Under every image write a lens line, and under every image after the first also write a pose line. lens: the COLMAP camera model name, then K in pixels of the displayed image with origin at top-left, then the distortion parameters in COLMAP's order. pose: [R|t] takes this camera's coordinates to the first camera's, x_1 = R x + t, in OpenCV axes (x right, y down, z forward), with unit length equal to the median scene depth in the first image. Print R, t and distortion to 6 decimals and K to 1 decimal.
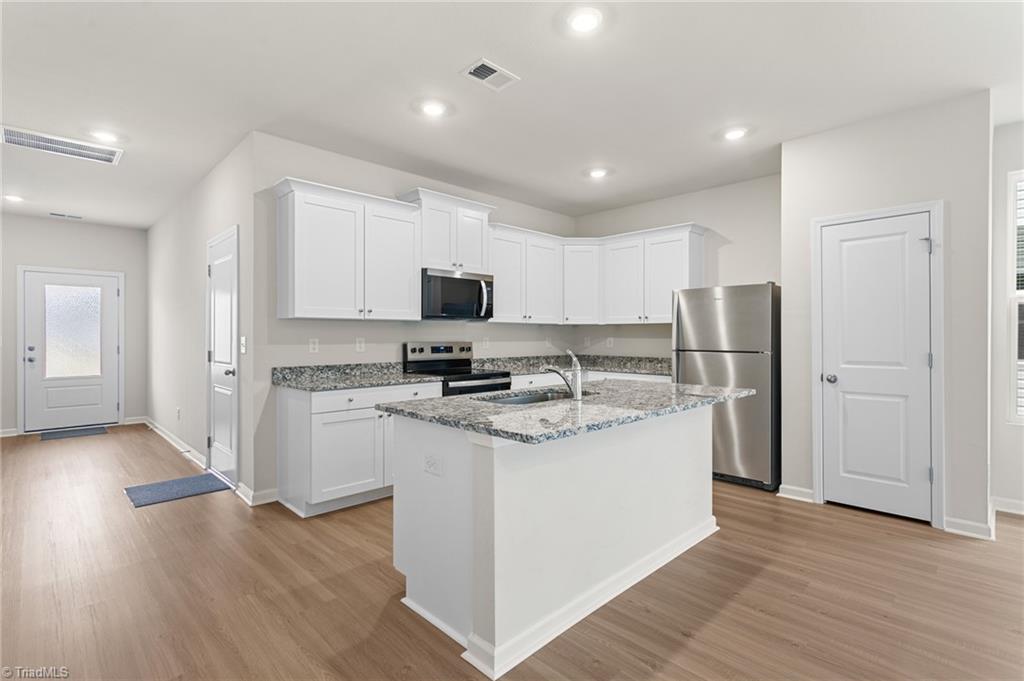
lens RADIAL K [[487.8, 0, 514.0], [0, 487.8, 338.1], [0, 0, 1]] dist [-0.001489, 0.000027]
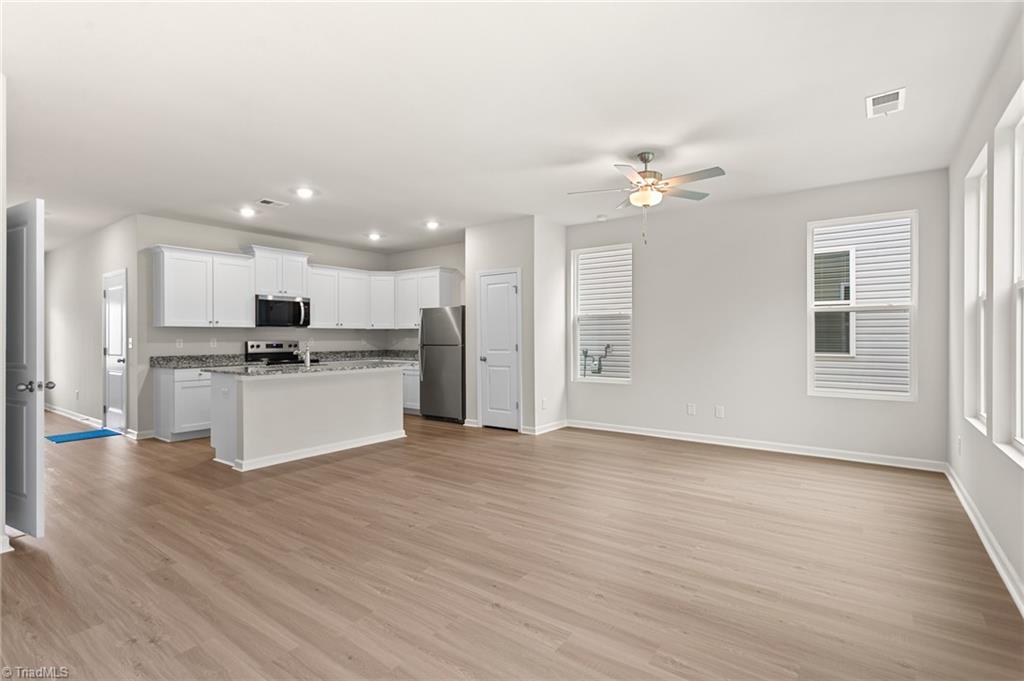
lens RADIAL K [[492.1, 0, 515.7], [0, 492.1, 338.6], [0, 0, 1]] dist [0.008481, 0.000662]
pose [[0.987944, -0.005443, 0.154715, 0.405809], [0.005894, 0.999980, -0.002457, 0.009557], [-0.154698, 0.003340, 0.987956, -0.733257]]
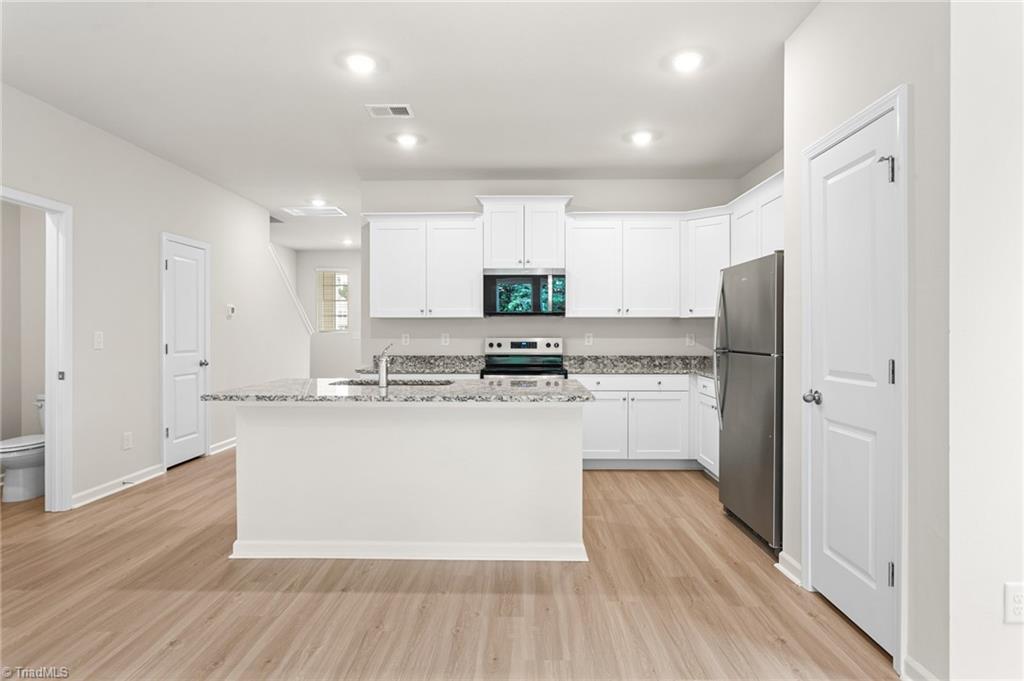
lens RADIAL K [[569.4, 0, 512.0], [0, 569.4, 340.5], [0, 0, 1]] dist [-0.002938, -0.000549]
pose [[0.696231, 0.009264, -0.717758, 0.765261], [-0.002607, 0.999943, 0.010378, 0.001893], [0.717813, -0.005354, 0.696215, 0.169302]]
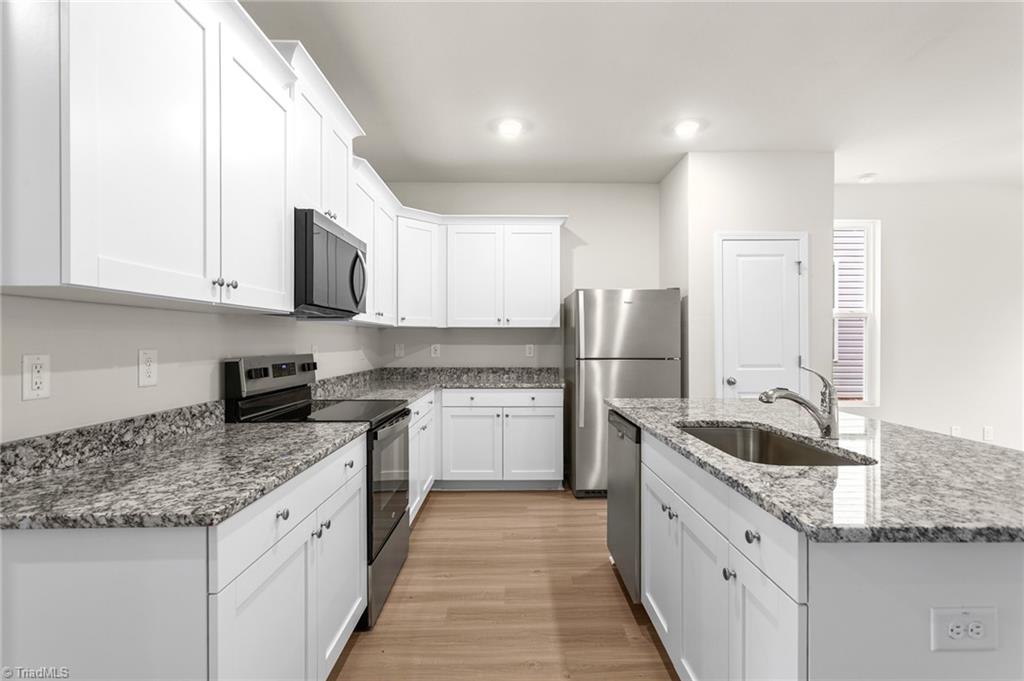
lens RADIAL K [[492.1, 0, 515.7], [0, 492.1, 338.6], [0, 0, 1]] dist [0.008481, 0.000662]
pose [[0.693475, 0.001646, 0.720478, -0.397881], [0.004891, 0.999964, -0.006993, -0.005530], [-0.720464, 0.008373, 0.693442, 0.493562]]
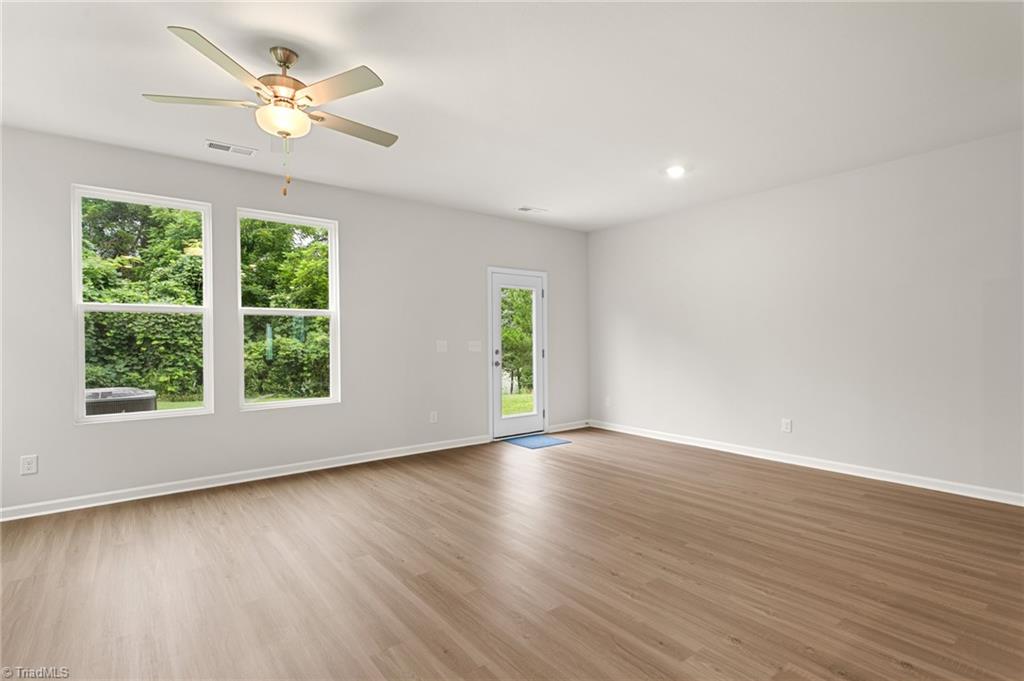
lens RADIAL K [[492.1, 0, 515.7], [0, 492.1, 338.6], [0, 0, 1]] dist [0.008481, 0.000662]
pose [[-0.992504, 0.004780, 0.122118, 0.450185], [0.005246, 0.999980, 0.003494, -0.000099], [-0.122098, 0.004109, -0.992509, 0.793936]]
